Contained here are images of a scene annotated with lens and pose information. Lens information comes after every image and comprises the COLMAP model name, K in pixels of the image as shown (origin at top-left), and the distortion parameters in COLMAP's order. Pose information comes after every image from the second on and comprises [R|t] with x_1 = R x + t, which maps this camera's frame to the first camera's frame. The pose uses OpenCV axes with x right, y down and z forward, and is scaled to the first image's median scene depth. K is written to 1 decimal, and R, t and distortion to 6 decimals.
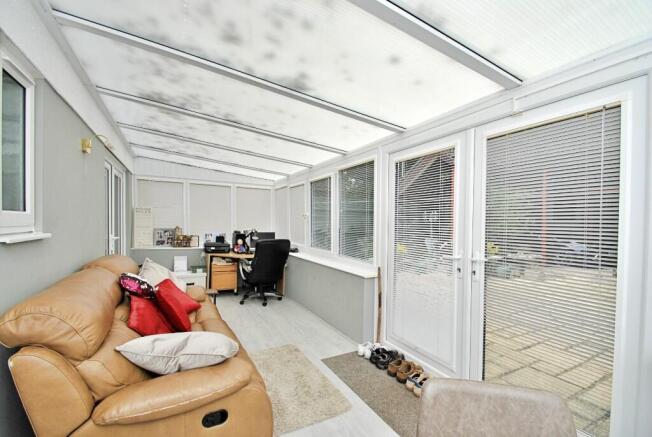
lens RADIAL K [[288.9, 0, 326.0], [0, 288.9, 218.5], [0, 0, 1]] dist [0.000977, 0.000014]
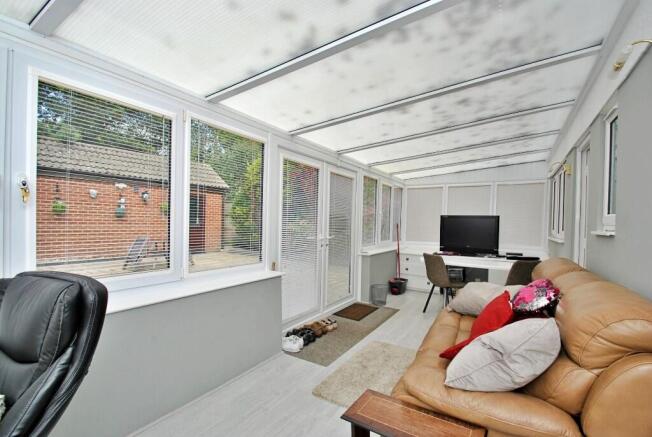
lens RADIAL K [[301.1, 0, 326.0], [0, 301.1, 218.5], [0, 0, 1]] dist [-0.000362, -0.000039]
pose [[-0.503886, -0.006605, 0.863745, -0.898157], [-0.032065, 0.999425, -0.011064, 0.036833], [-0.863175, -0.033271, -0.503808, 1.610364]]
